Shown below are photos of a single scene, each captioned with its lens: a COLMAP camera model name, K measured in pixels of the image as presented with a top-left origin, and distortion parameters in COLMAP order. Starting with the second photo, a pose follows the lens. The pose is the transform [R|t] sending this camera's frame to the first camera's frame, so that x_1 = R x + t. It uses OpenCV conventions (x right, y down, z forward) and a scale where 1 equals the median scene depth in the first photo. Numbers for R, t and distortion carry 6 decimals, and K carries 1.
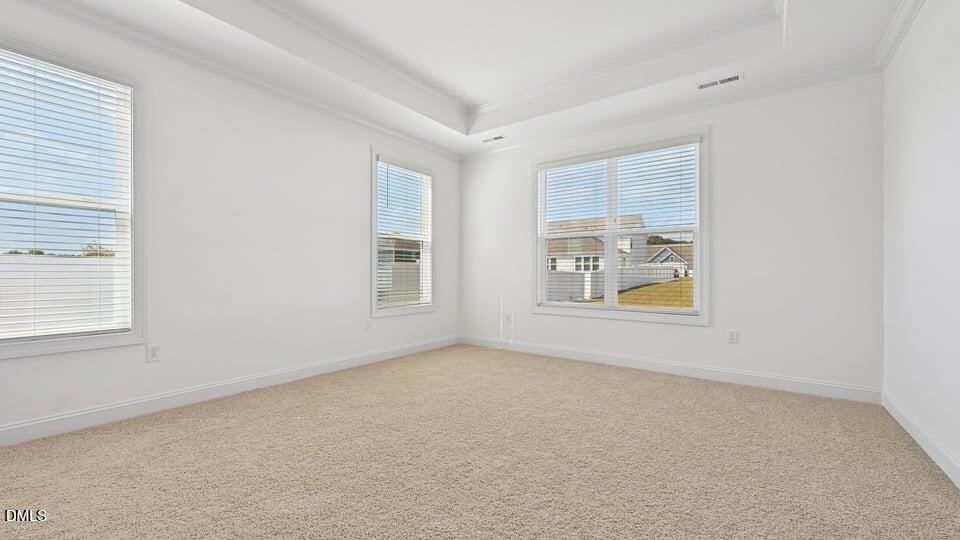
lens RADIAL K [[384.2, 0, 476.8], [0, 384.2, 275.4], [0, 0, 1]] dist [-0.000483, 0.000026]
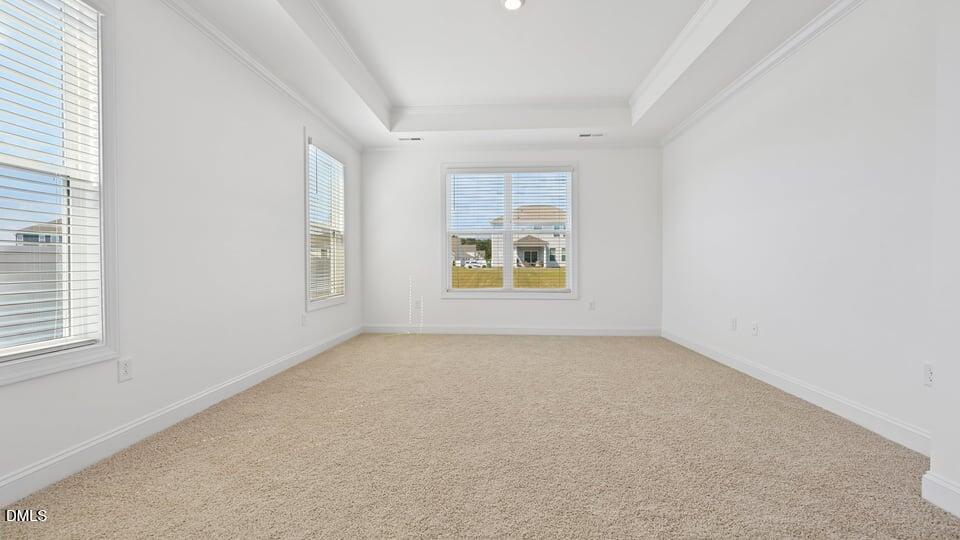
lens RADIAL K [[384.2, 0, 479.8], [0, 384.2, 269.7], [0, 0, 1]] dist [-0.000483, 0.000026]
pose [[0.835093, -0.011460, 0.549989, -0.437962], [0.005295, 0.999904, 0.012795, -0.000912], [-0.550083, -0.007773, 0.835074, -0.011958]]
